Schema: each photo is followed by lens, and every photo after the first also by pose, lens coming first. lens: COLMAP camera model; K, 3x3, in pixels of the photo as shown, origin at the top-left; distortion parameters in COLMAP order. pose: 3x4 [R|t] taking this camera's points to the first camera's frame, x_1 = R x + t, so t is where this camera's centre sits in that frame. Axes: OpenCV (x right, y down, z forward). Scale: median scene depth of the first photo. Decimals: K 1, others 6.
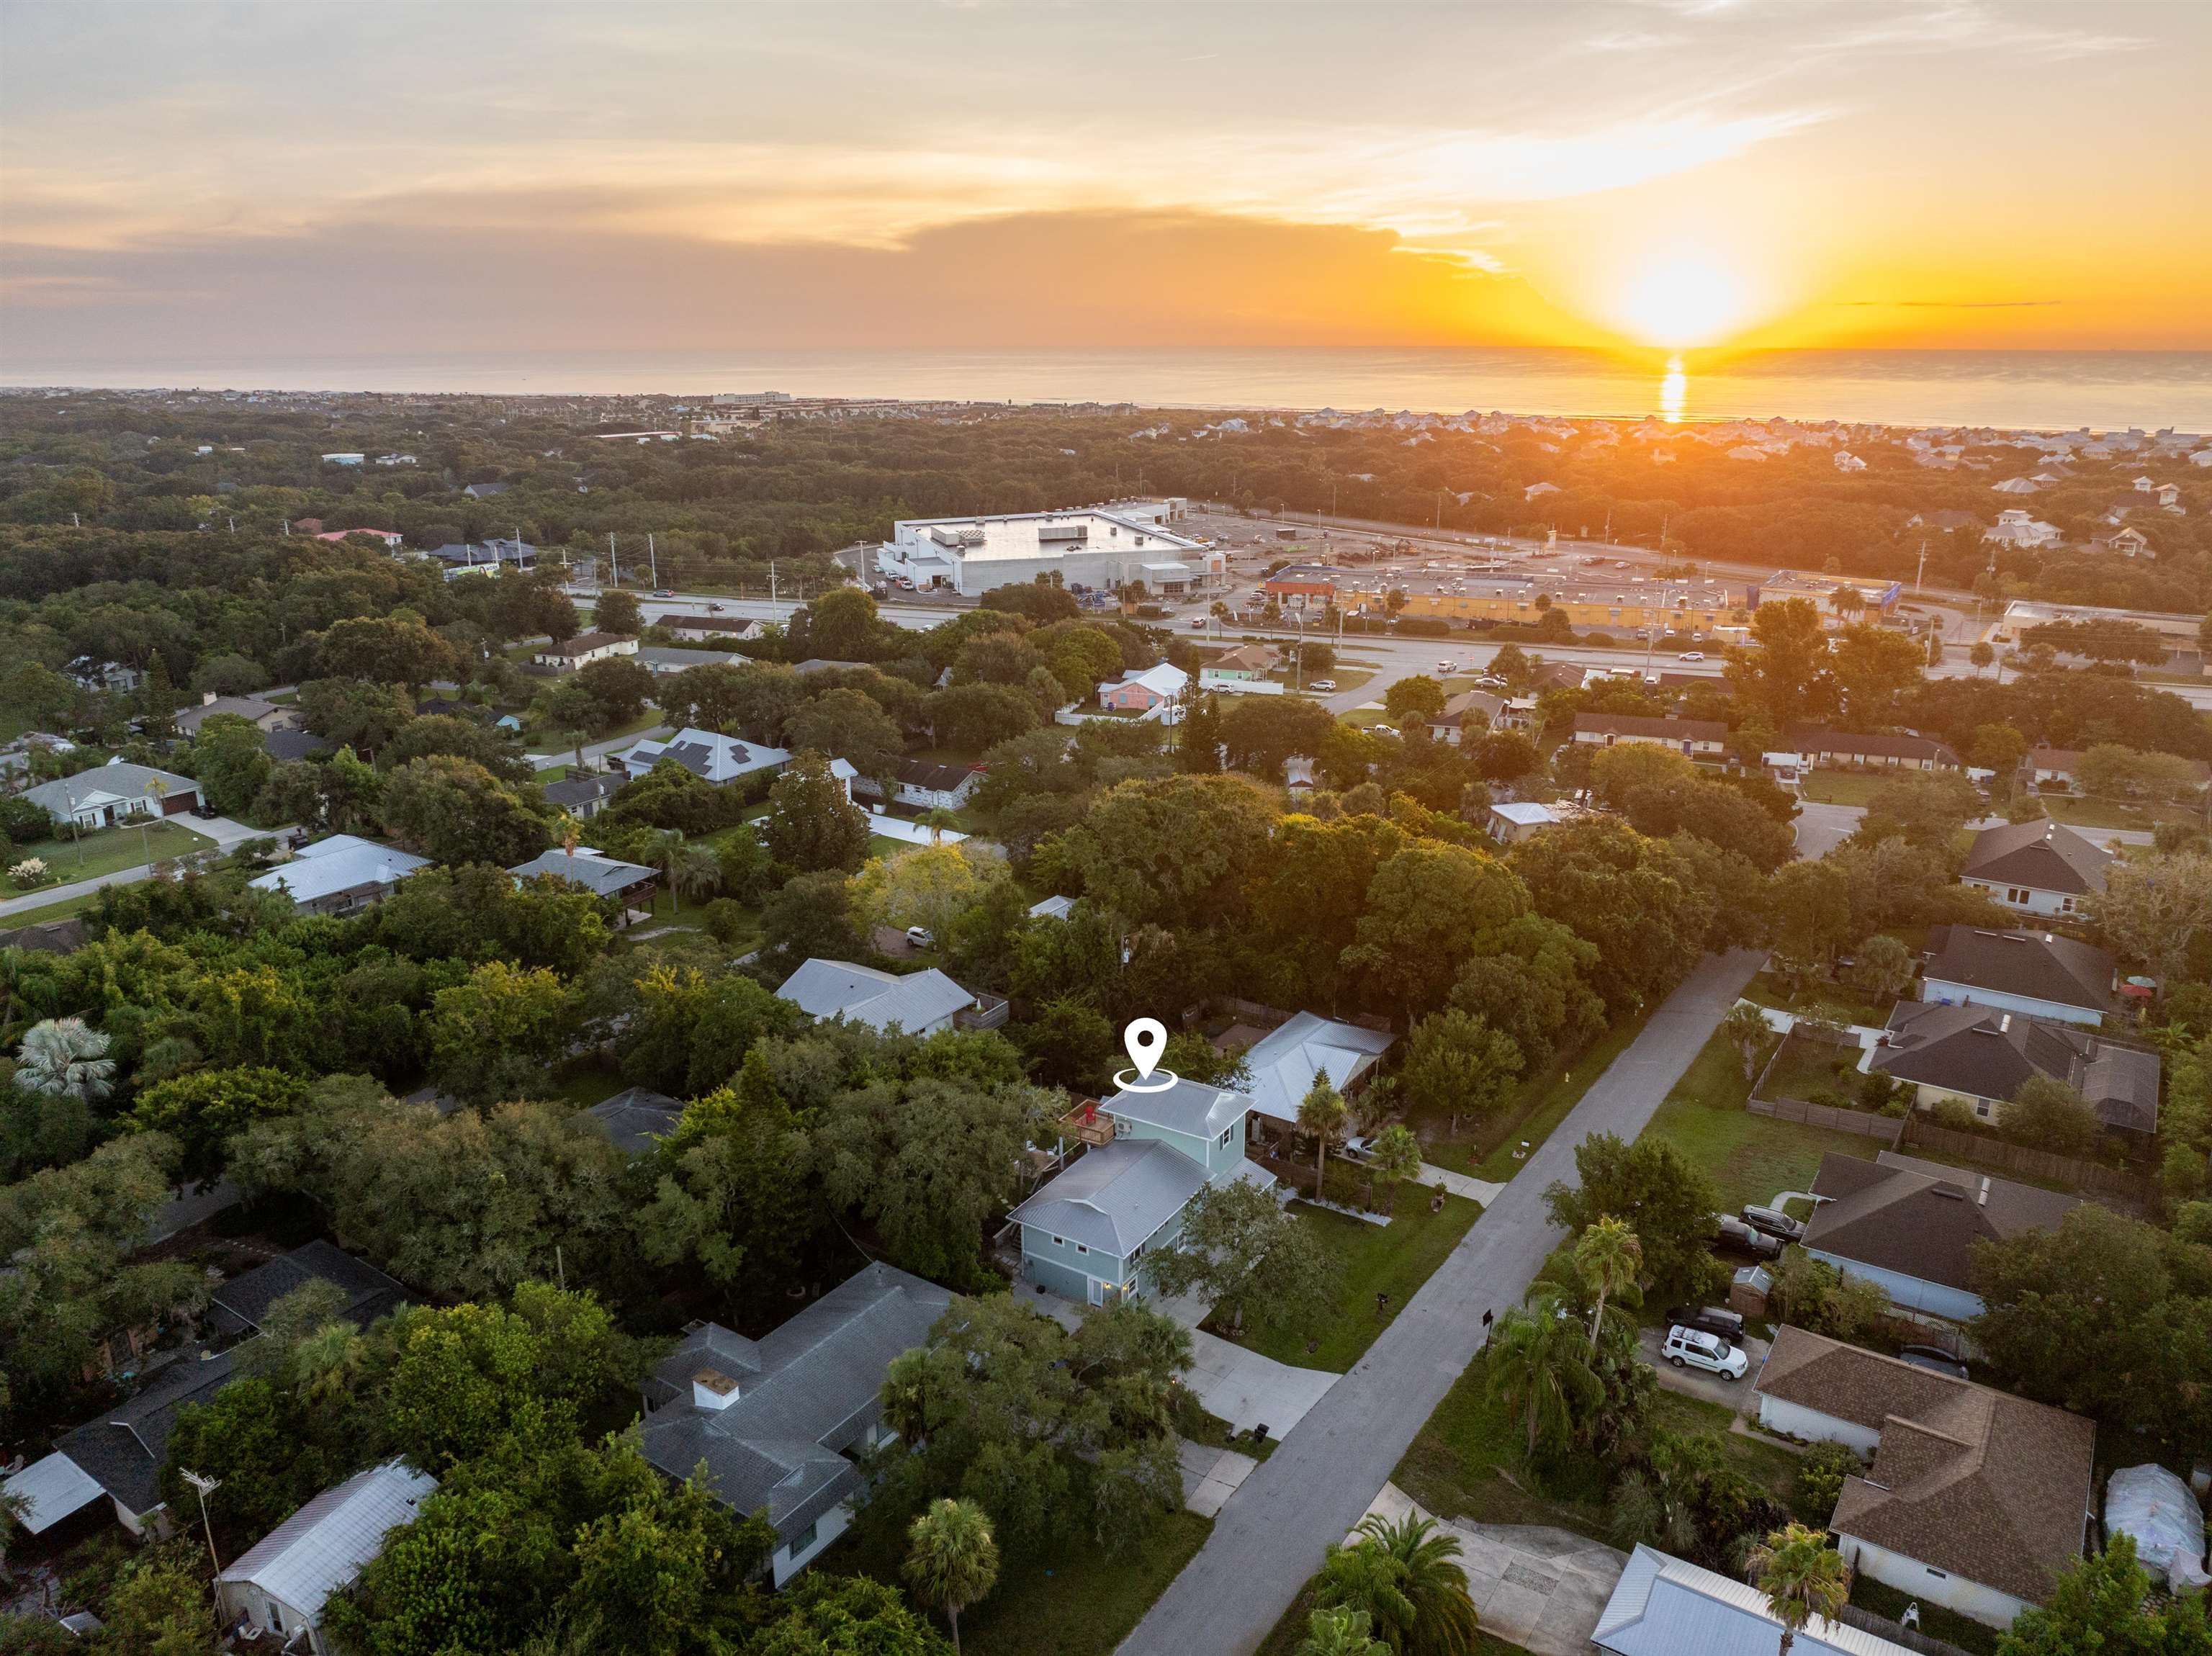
lens RADIAL K [[1555.1, 0, 1106.0], [0, 1555.1, 828.0], [0, 0, 1]] dist [-0.033519, -0.001315]
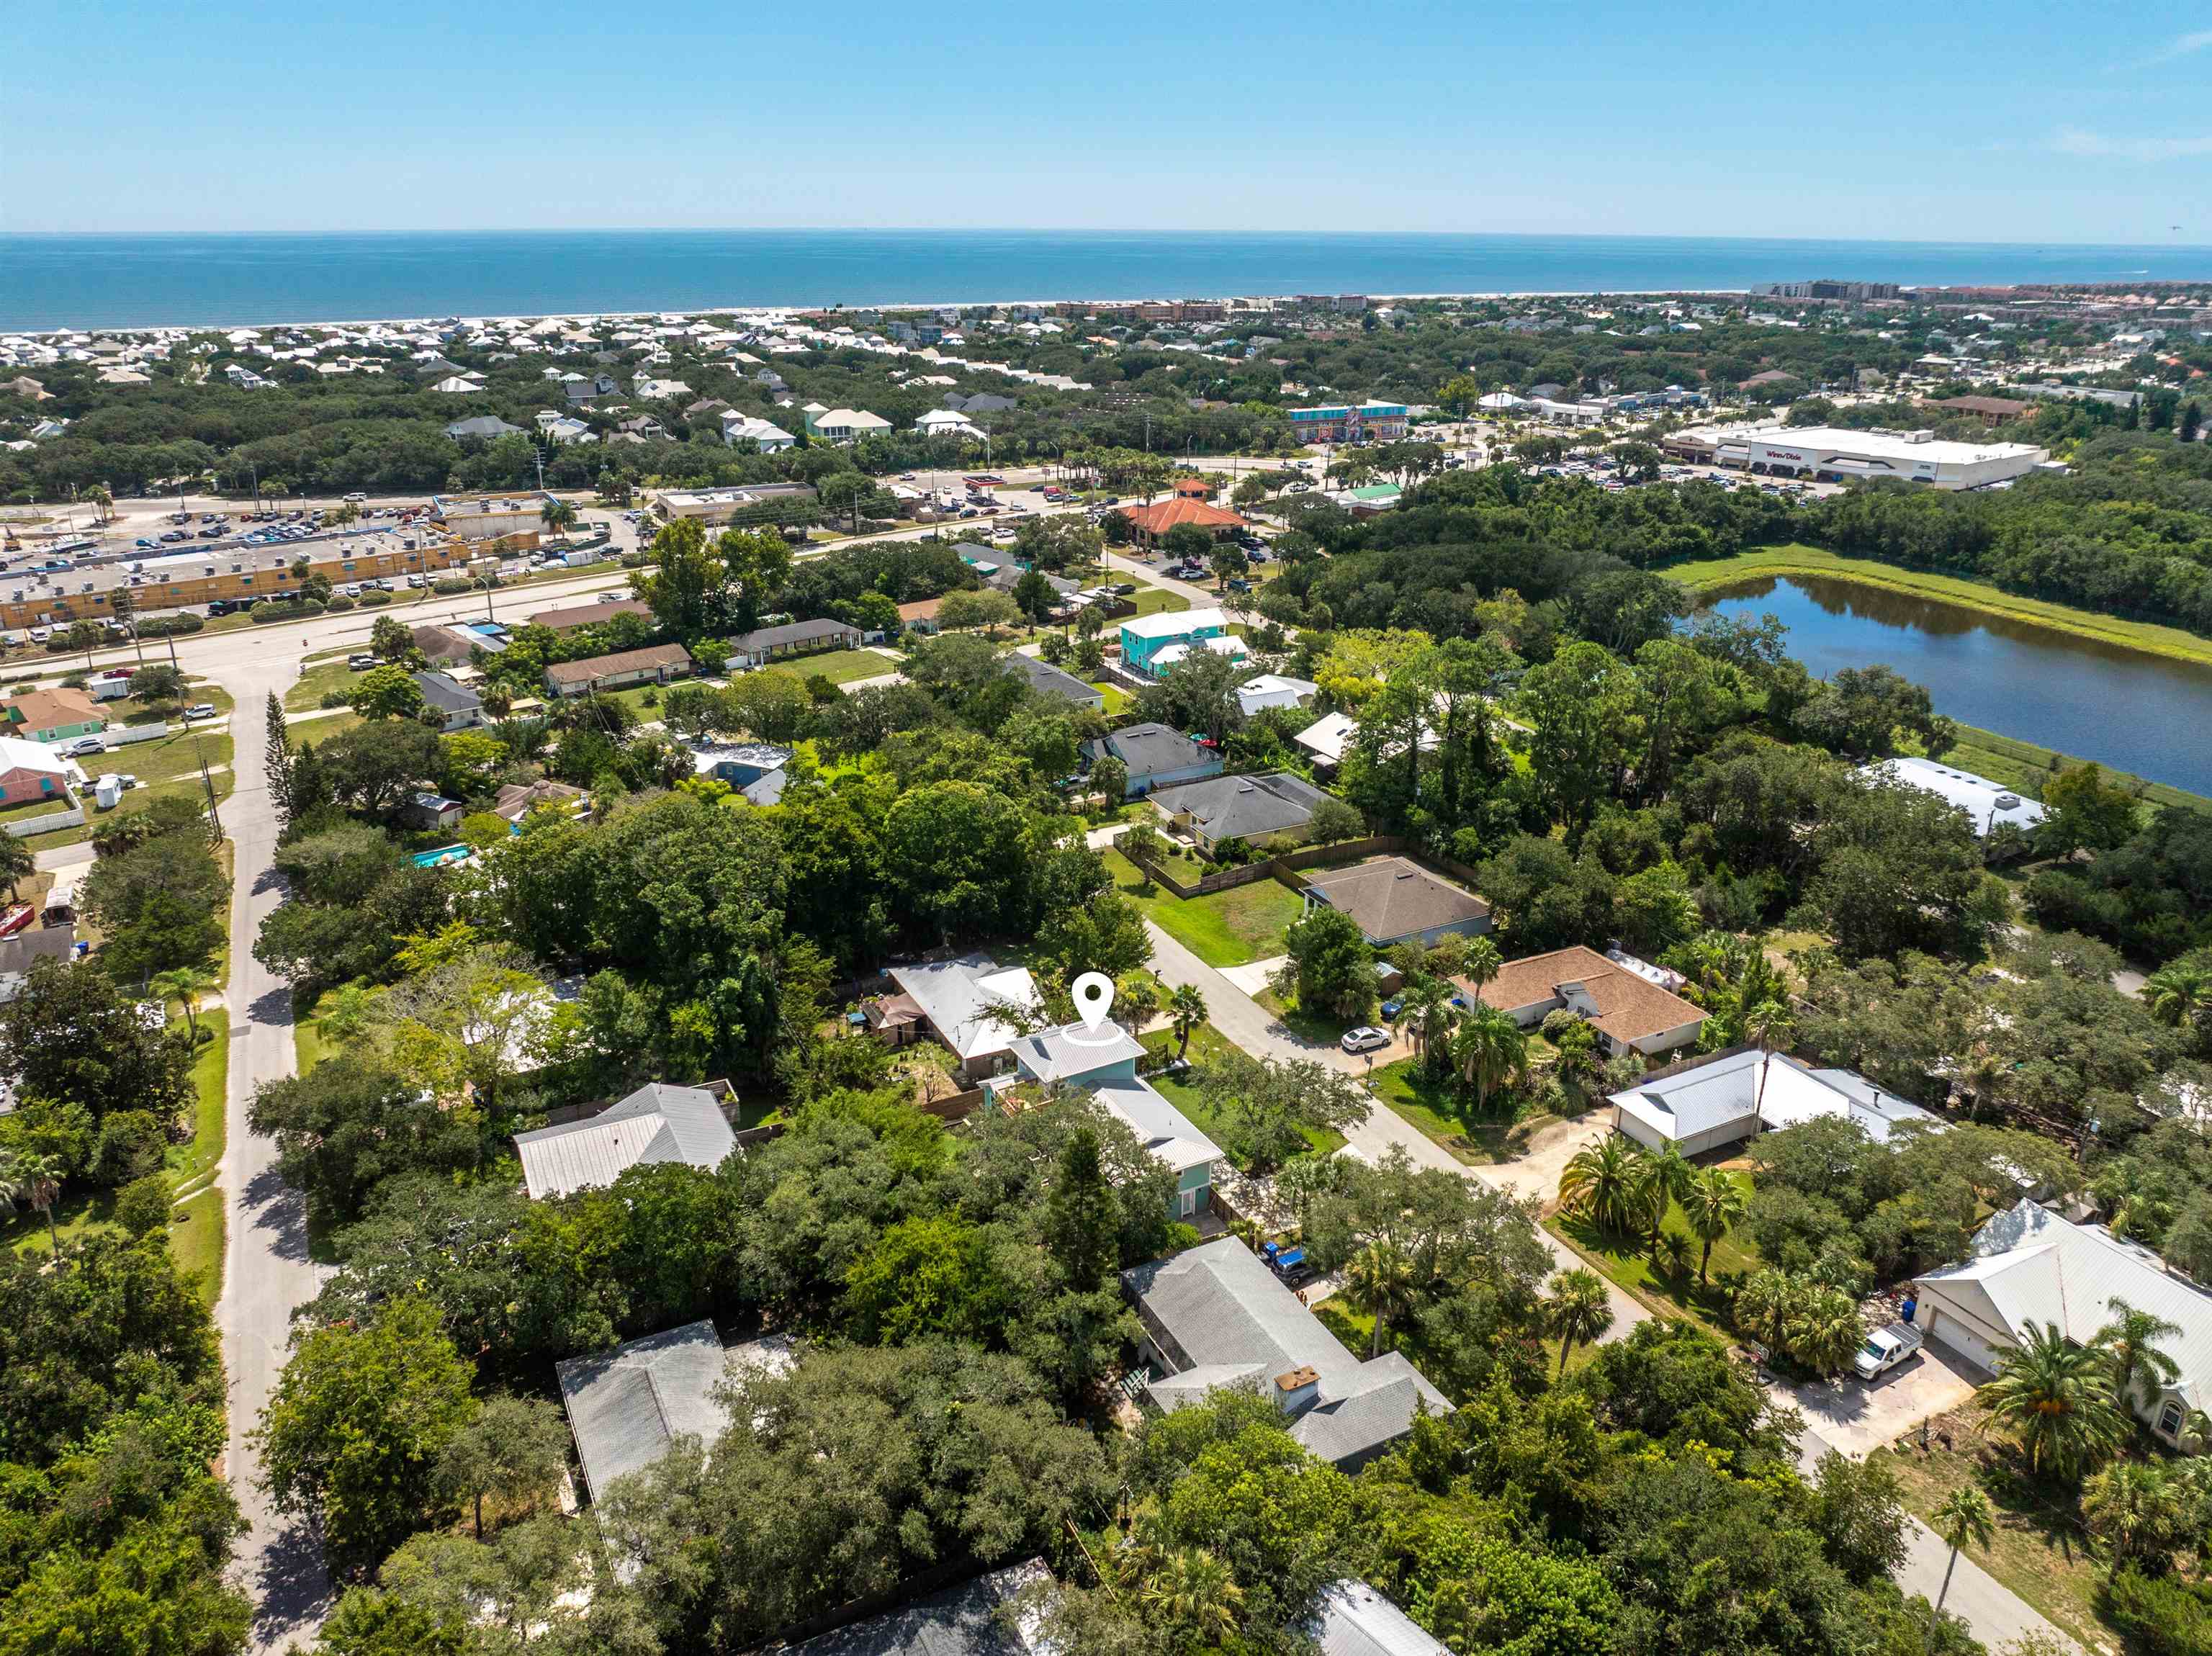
lens RADIAL K [[1559.5, 0, 1106.0], [0, 1559.5, 828.0], [0, 0, 1]] dist [-0.034076, 0.004890]
pose [[0.474024, -0.315282, 0.822131, -0.335690], [0.255704, 0.942749, 0.214104, -0.086063], [-0.842565, 0.108732, 0.527504, 0.151376]]
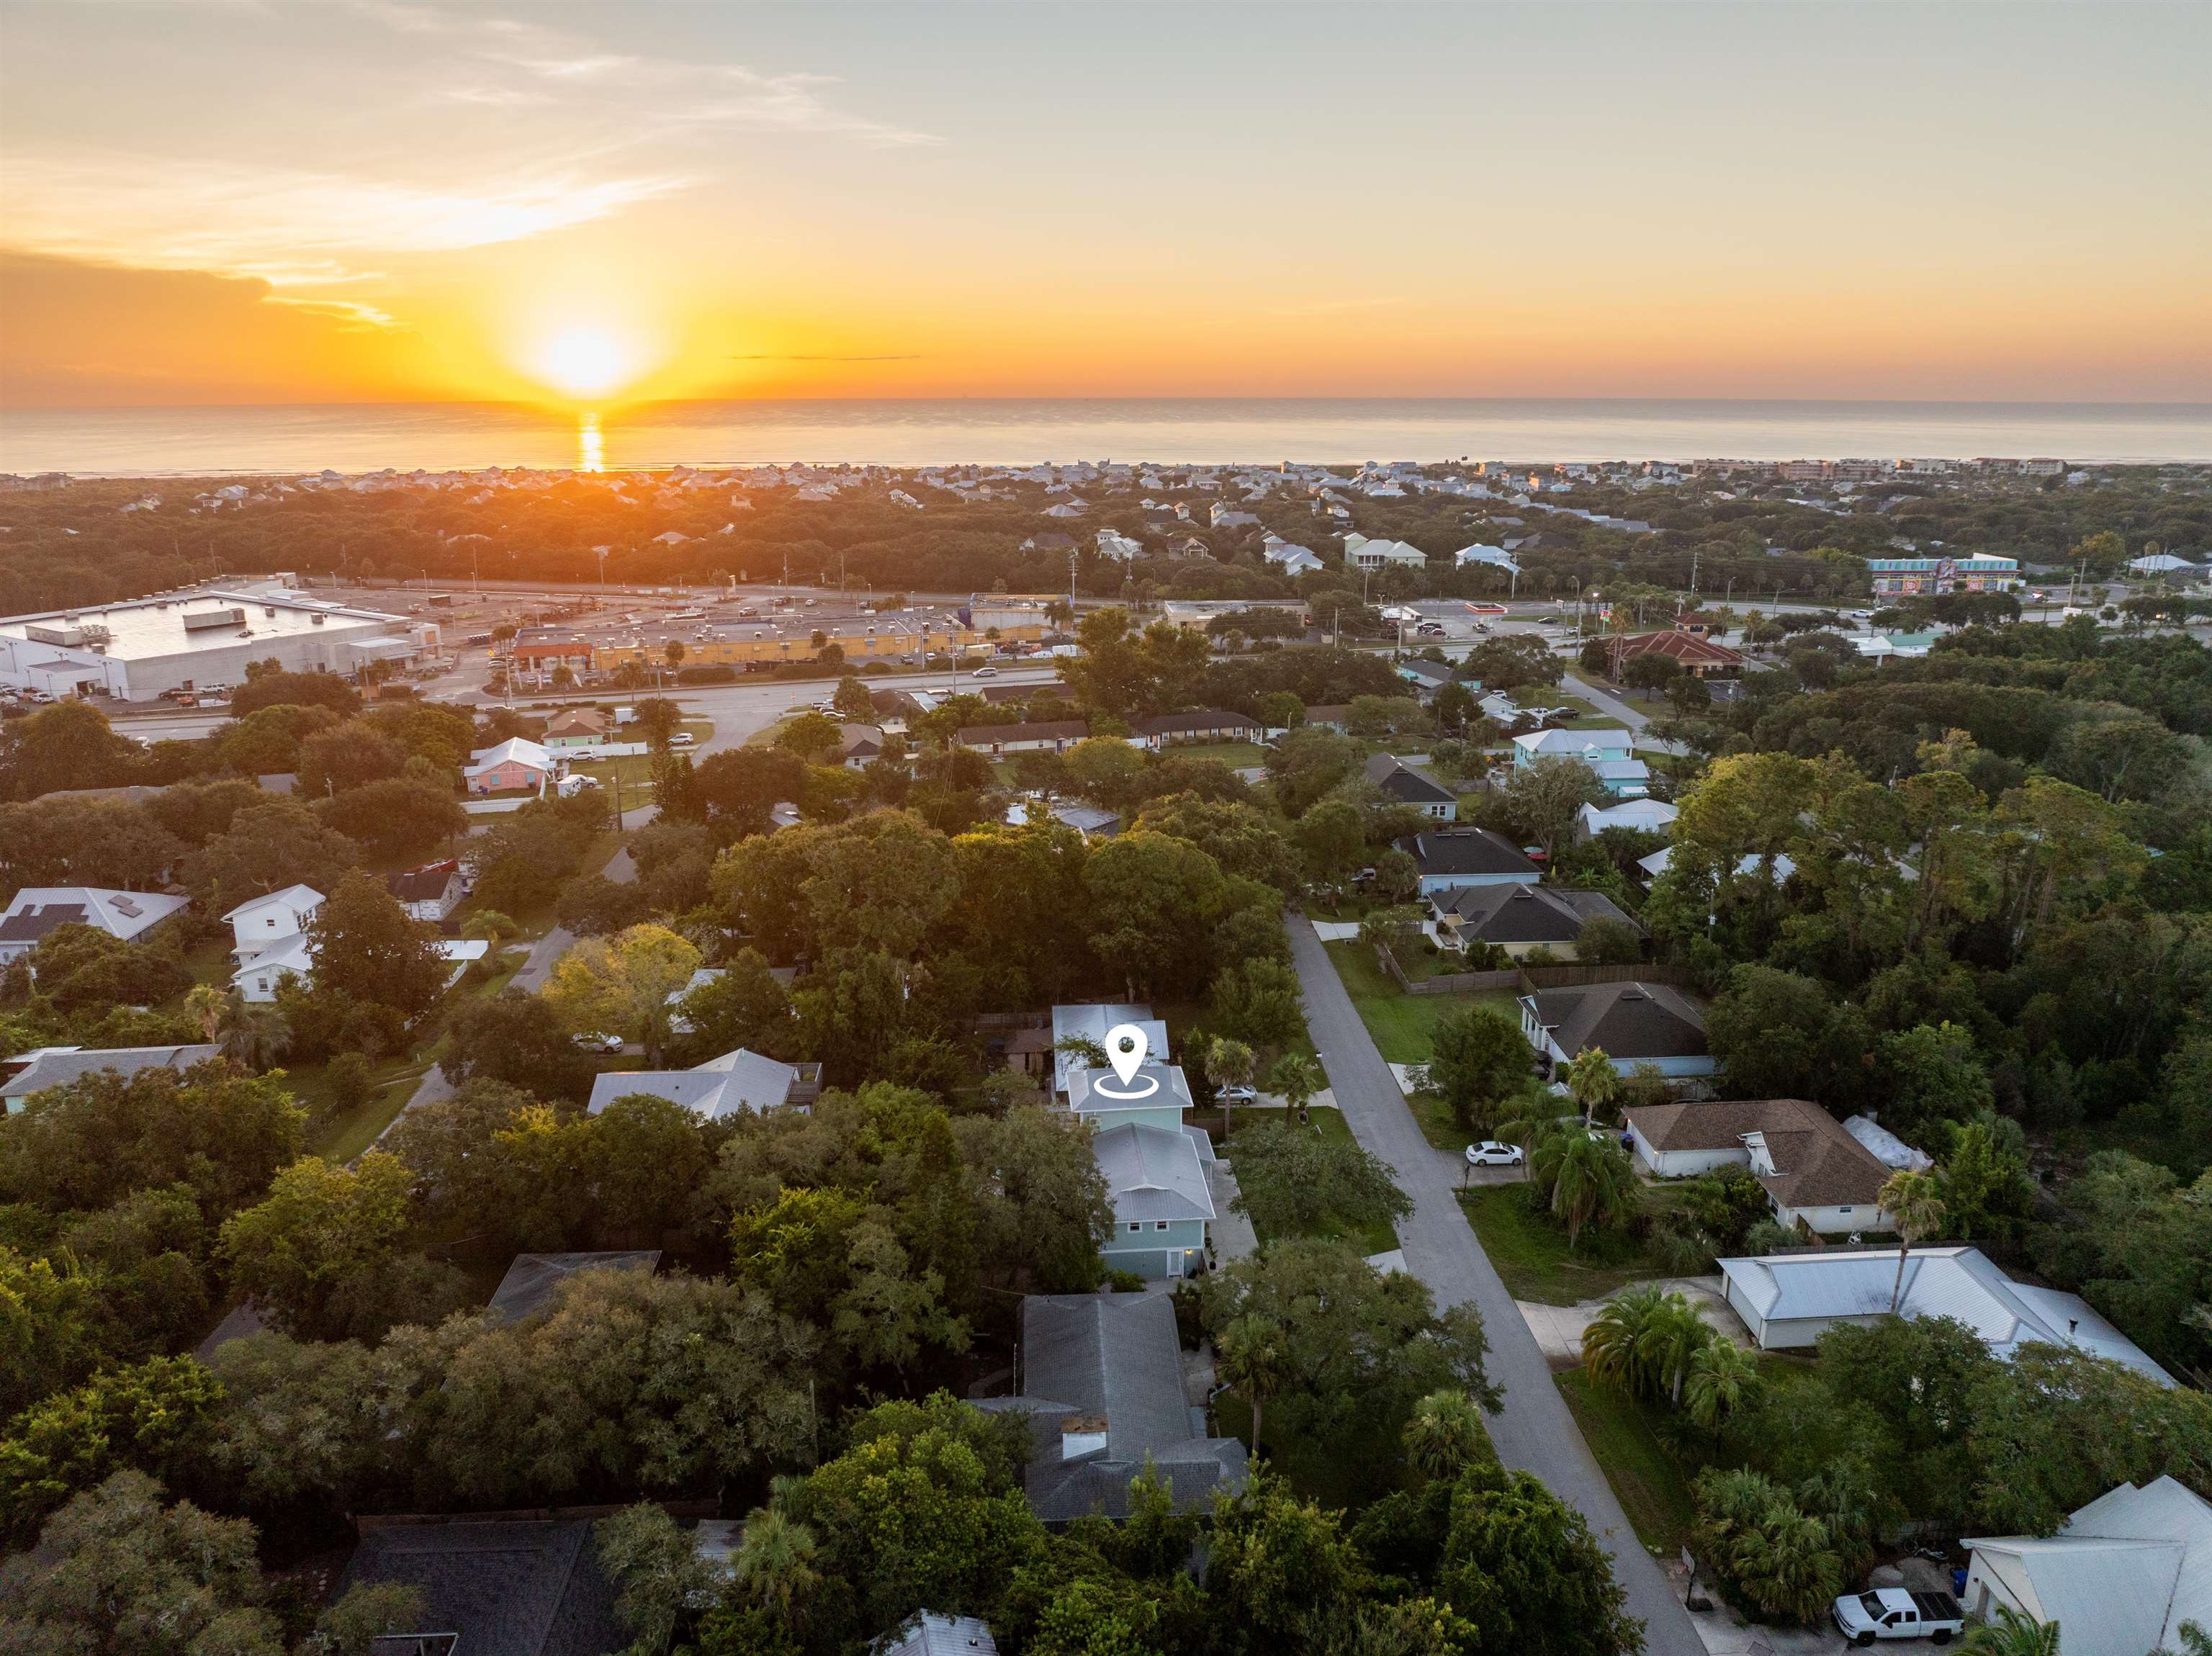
lens RADIAL K [[1559.5, 0, 1106.0], [0, 1559.5, 828.0], [0, 0, 1]] dist [-0.034076, 0.004890]
pose [[0.794565, -0.161299, 0.585363, -0.232440], [0.180685, 0.983206, 0.025667, -0.012831], [-0.579672, 0.085373, 0.810365, 0.045891]]
